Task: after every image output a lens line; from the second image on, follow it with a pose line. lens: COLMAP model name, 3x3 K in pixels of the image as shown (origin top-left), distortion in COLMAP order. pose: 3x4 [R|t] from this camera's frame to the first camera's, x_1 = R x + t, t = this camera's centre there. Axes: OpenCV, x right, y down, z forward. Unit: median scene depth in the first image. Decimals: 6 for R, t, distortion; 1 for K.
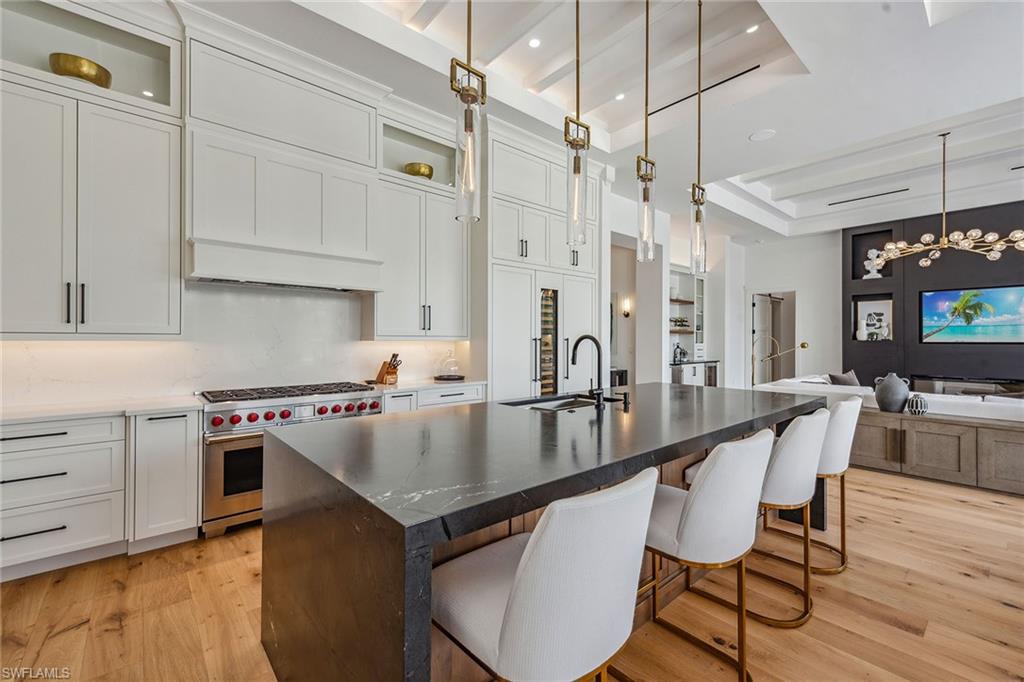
lens RADIAL K [[428.9, 0, 516.3], [0, 428.9, 337.3], [0, 0, 1]] dist [0.009393, 0.000219]
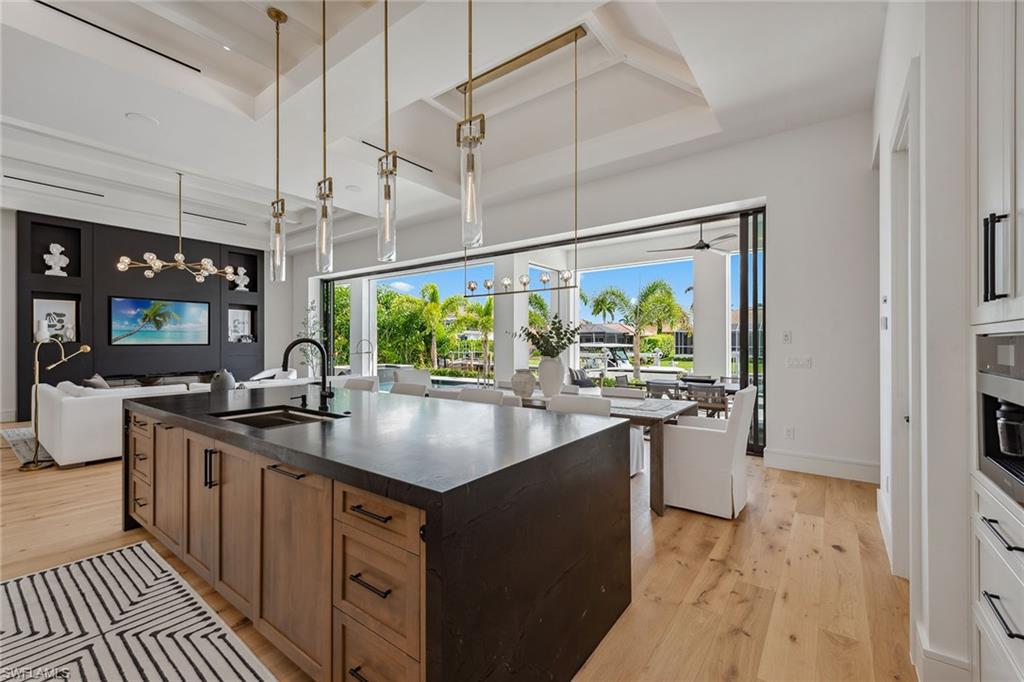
lens RADIAL K [[422.9, 0, 514.0], [0, 422.9, 342.7], [0, 0, 1]] dist [-0.000021, -0.000626]
pose [[-0.210497, -0.001173, 0.977594, -0.284494], [-0.007938, 0.999968, -0.000509, -0.000139], [-0.977562, -0.007868, -0.210499, 0.249585]]
